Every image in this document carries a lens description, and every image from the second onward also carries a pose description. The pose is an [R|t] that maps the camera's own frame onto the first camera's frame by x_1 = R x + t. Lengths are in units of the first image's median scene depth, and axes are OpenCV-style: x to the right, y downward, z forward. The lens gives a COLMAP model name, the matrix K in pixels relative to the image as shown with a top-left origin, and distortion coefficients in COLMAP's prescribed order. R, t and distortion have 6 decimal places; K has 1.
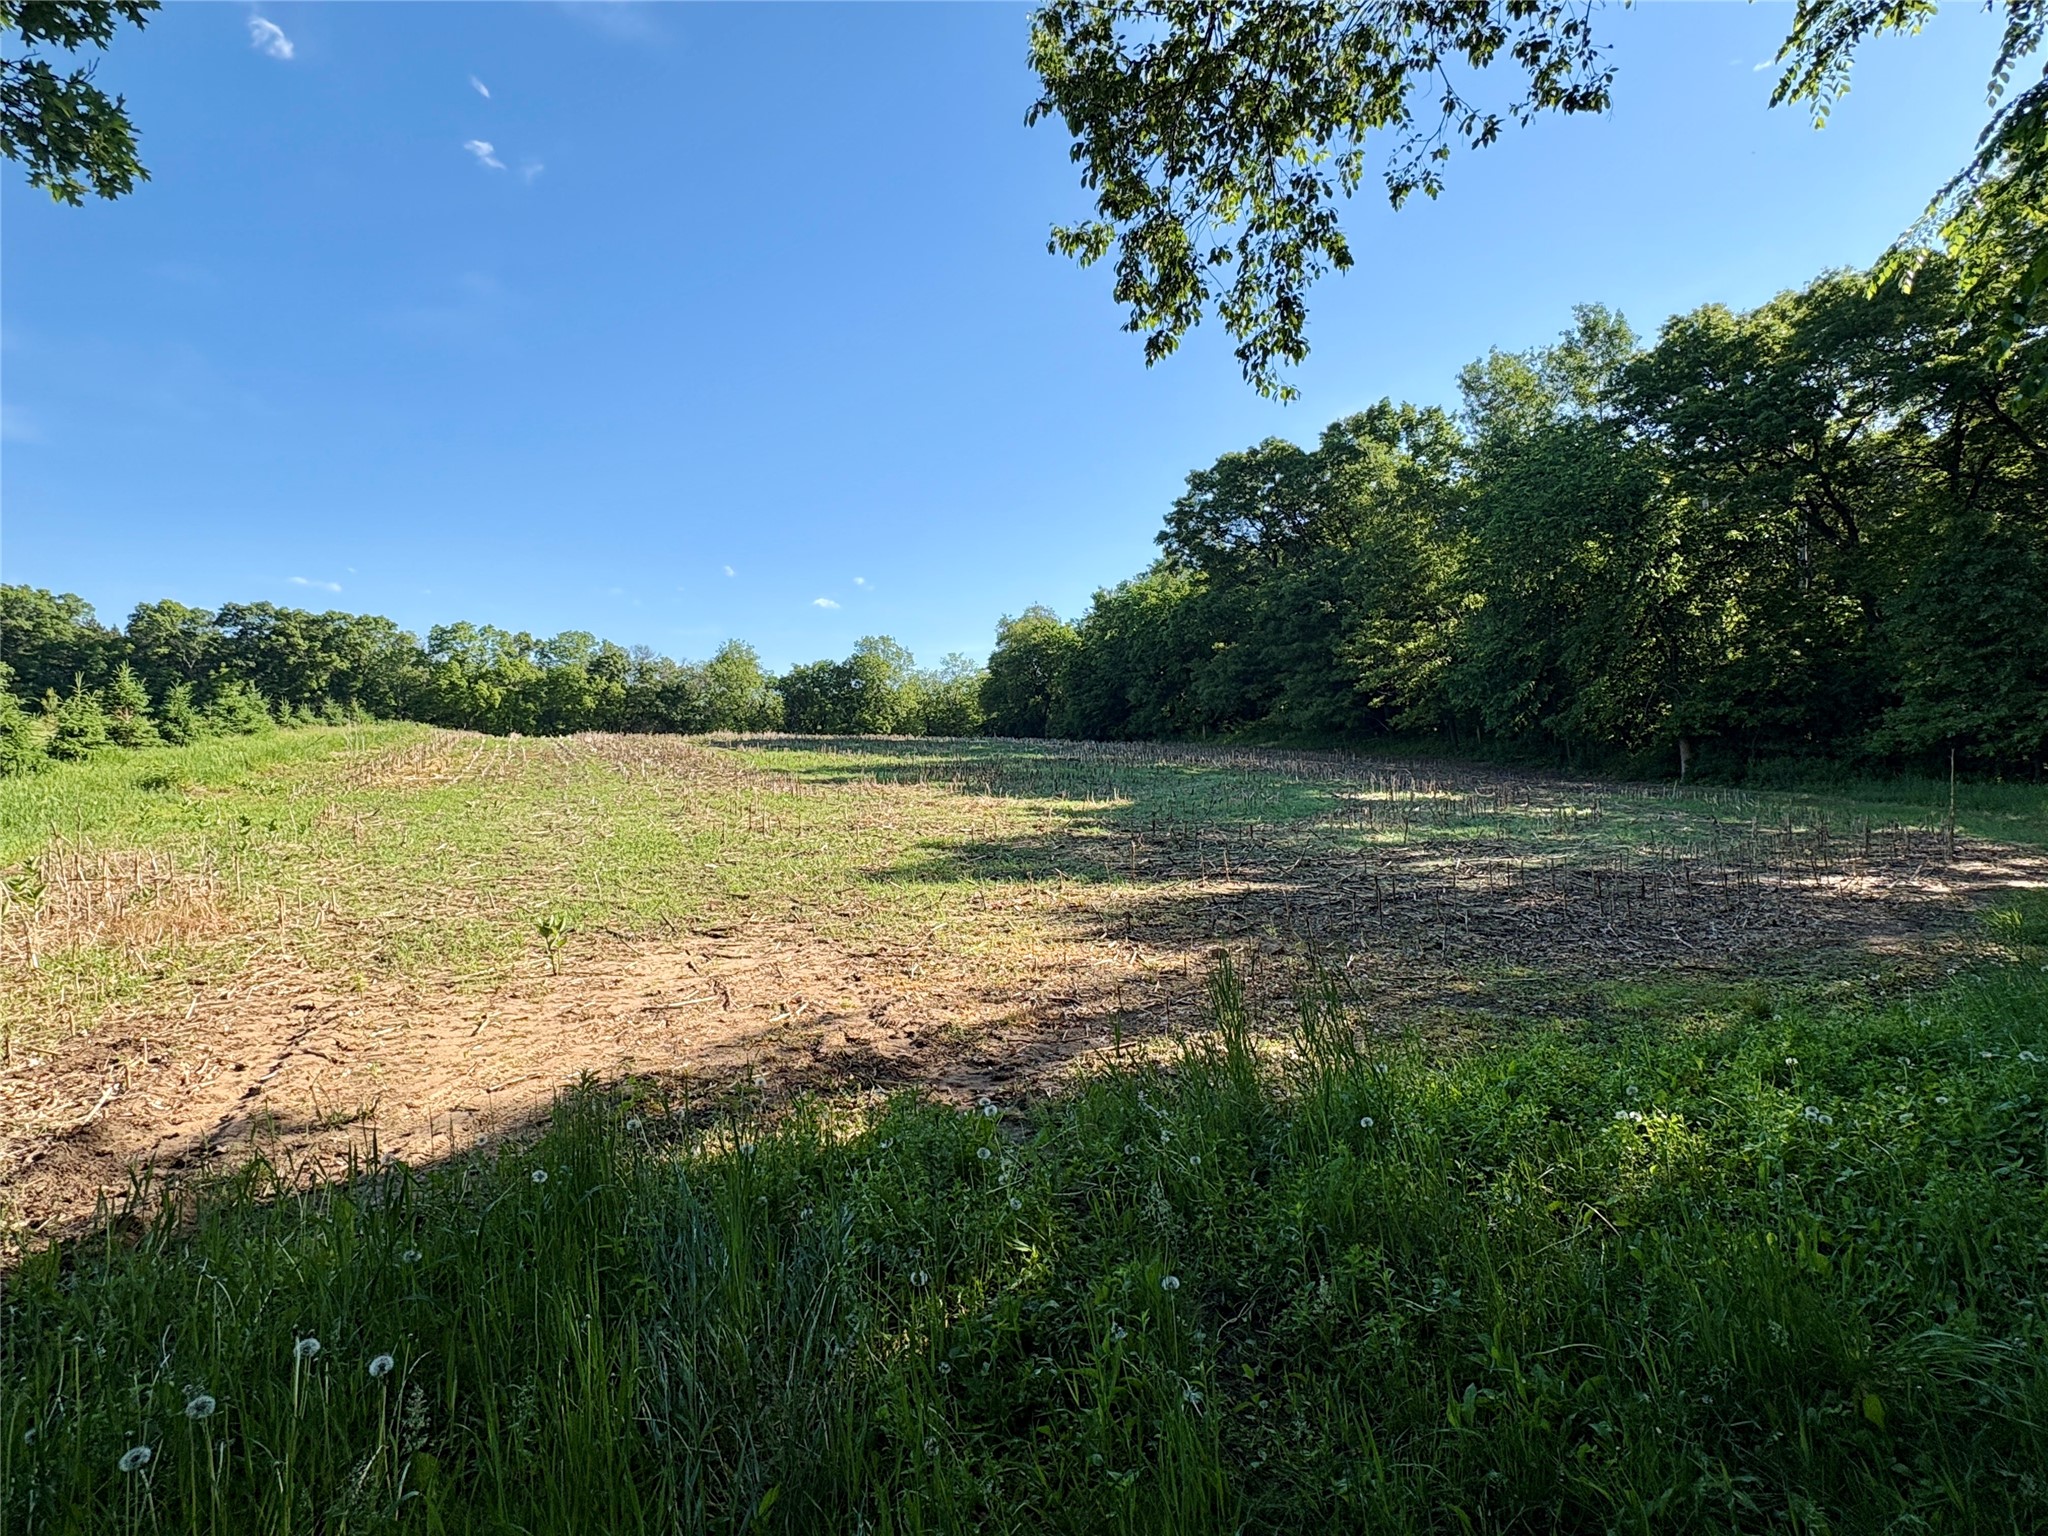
lens RADIAL K [[1015.6, 0, 1022.7], [0, 1015.6, 771.3], [0, 0, 1]] dist [-0.001169, -0.000075]
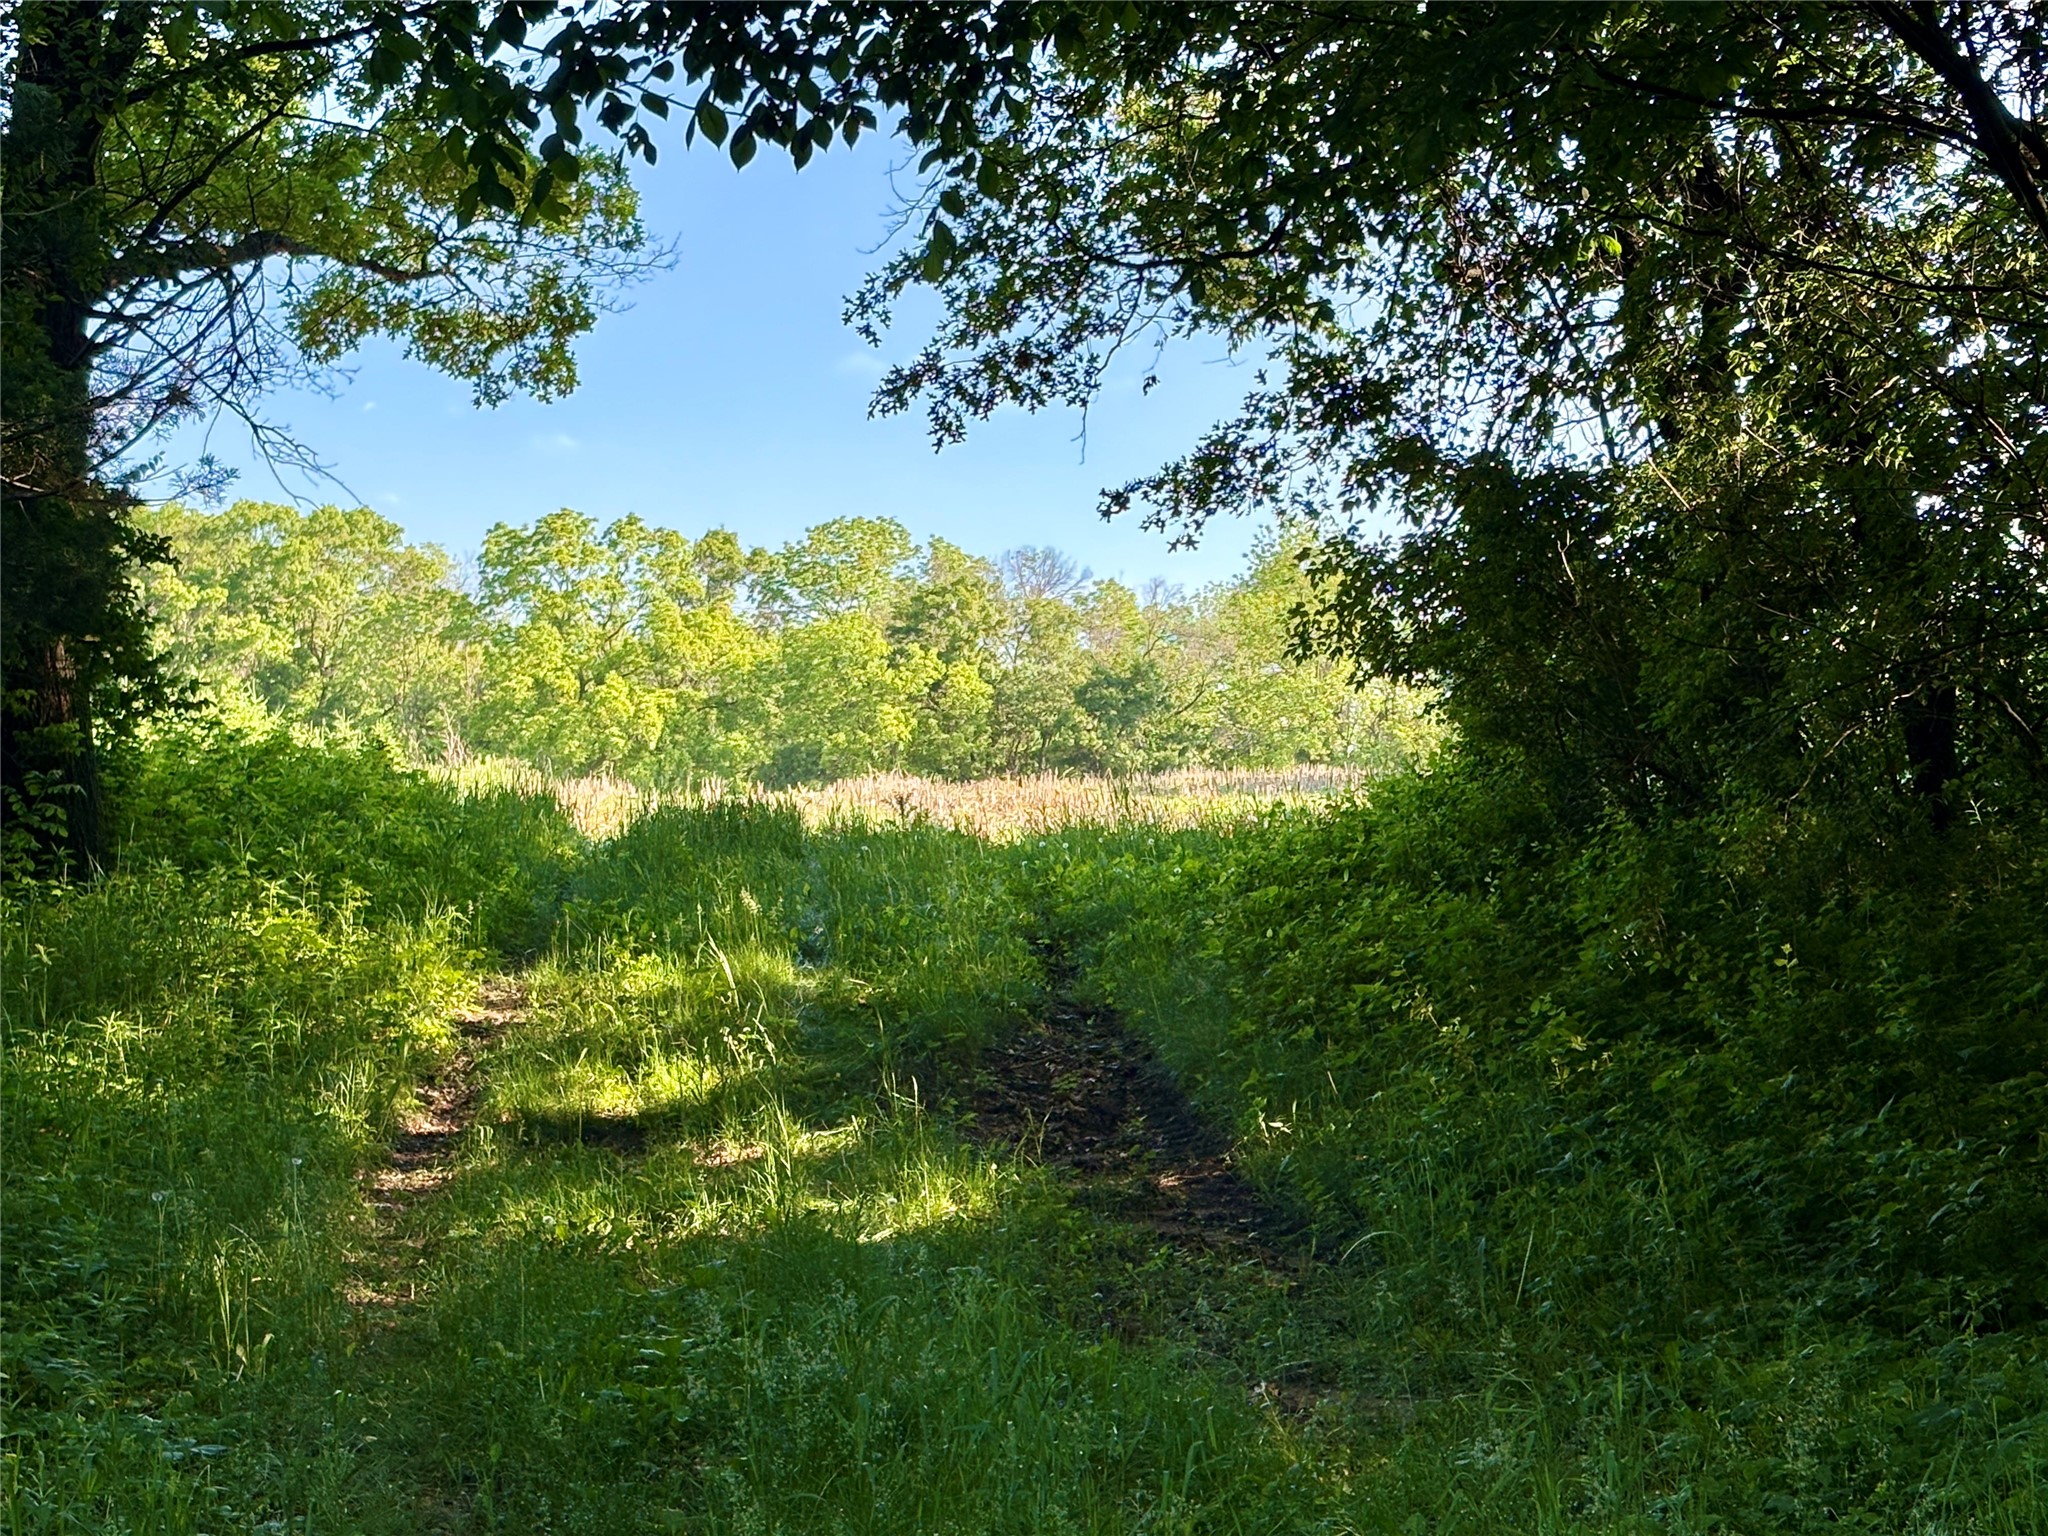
lens RADIAL K [[3818.9, 0, 1024.5], [0, 3818.9, 768.4], [0, 0, 1]] dist [0.065951, 0.000000]
pose [[0.930162, -0.032486, -0.365709, 0.084658], [0.013440, 0.998423, -0.054506, 0.017796], [0.366903, 0.045784, 0.929132, -0.180083]]
